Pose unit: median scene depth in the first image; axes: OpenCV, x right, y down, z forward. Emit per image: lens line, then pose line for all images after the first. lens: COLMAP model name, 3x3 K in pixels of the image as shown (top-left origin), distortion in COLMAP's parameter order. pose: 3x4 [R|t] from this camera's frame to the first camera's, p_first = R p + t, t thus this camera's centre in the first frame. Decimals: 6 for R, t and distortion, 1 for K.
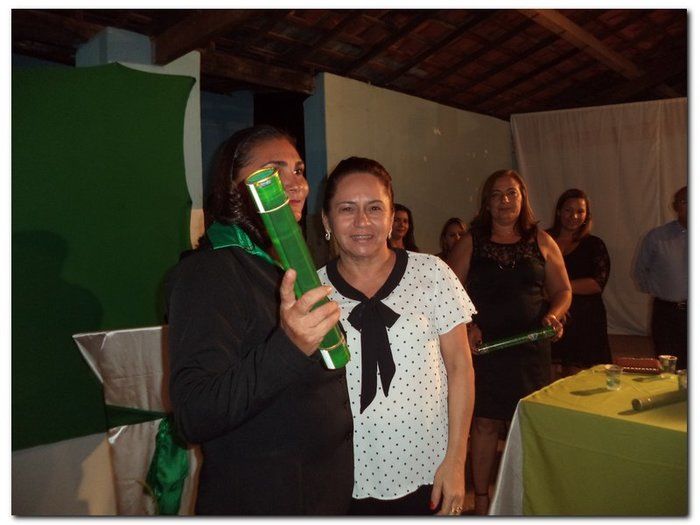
lens RADIAL K [[555.4, 0, 350.0], [0, 555.4, 262.5], [0, 0, 1]] dist [-0.009680, -0.011972]
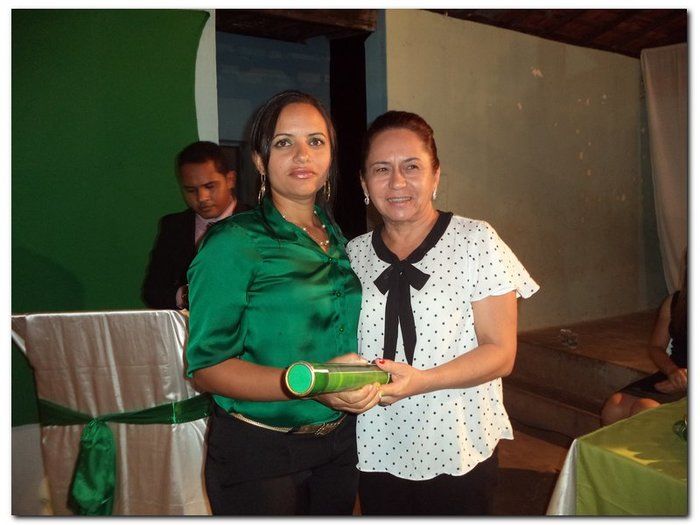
lens RADIAL K [[555.4, 0, 350.0], [0, 555.4, 262.5], [0, 0, 1]] dist [-0.009680, -0.011972]
pose [[0.971887, 0.036074, -0.232667, 0.139226], [-0.020819, 0.997489, 0.067693, -0.011676], [0.234525, -0.060946, 0.970198, 0.201246]]
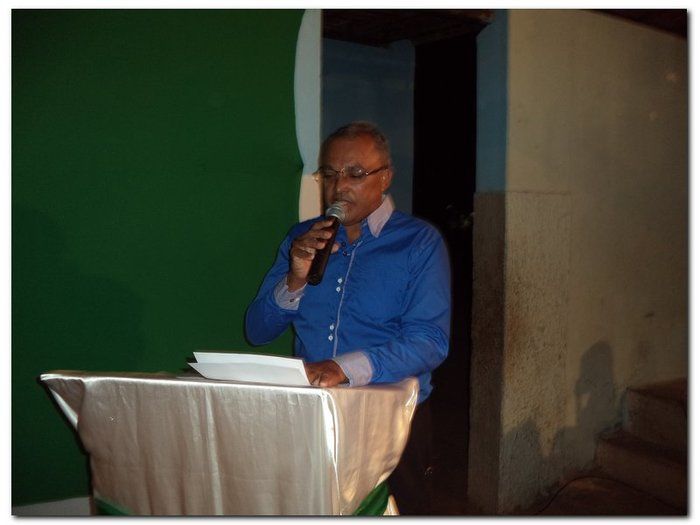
lens RADIAL K [[551.2, 0, 350.0], [0, 551.2, 262.5], [0, 0, 1]] dist [-0.014142, -0.007385]
pose [[0.954783, 0.056709, -0.291846, -0.023869], [-0.049931, 0.998283, 0.030628, -0.012298], [0.293082, -0.014671, 0.955975, 0.356352]]
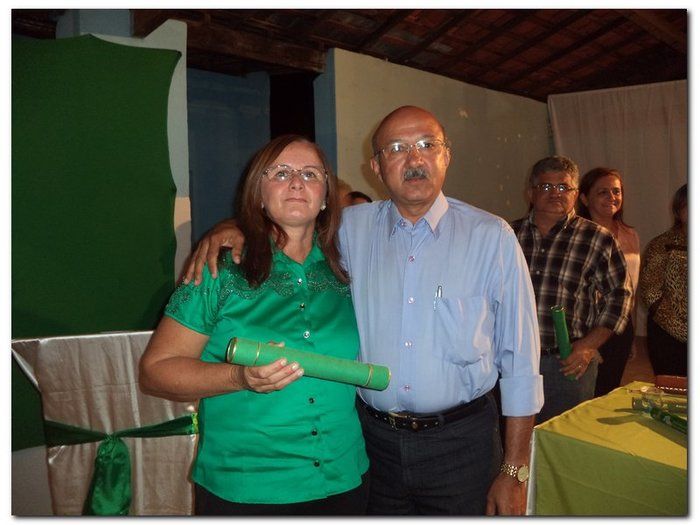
lens RADIAL K [[551.2, 0, 350.0], [0, 551.2, 262.5], [0, 0, 1]] dist [-0.014142, -0.007385]
pose [[0.996903, 0.013914, -0.077399, 0.068349], [-0.012341, 0.999708, 0.020763, -0.011033], [0.077665, -0.019744, 0.996784, 0.118442]]
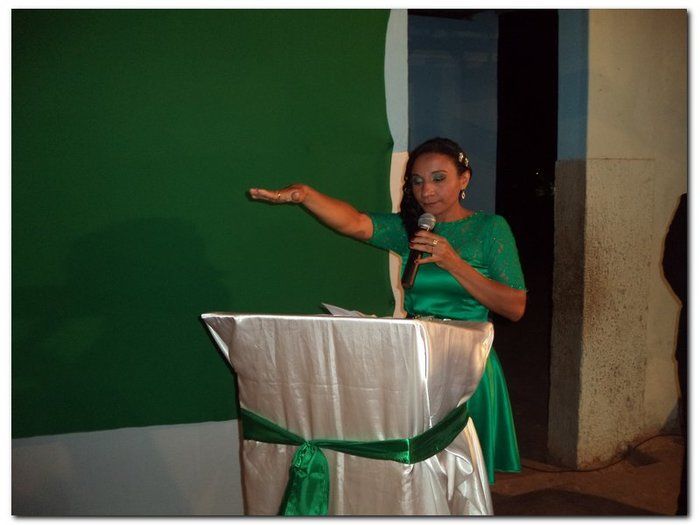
lens RADIAL K [[551.2, 0, 350.0], [0, 551.2, 262.5], [0, 0, 1]] dist [-0.014142, -0.007385]
pose [[0.899939, 0.067966, -0.430687, 0.002584], [-0.032097, 0.995423, 0.090017, -0.010156], [0.434833, -0.067186, 0.898001, 0.266570]]
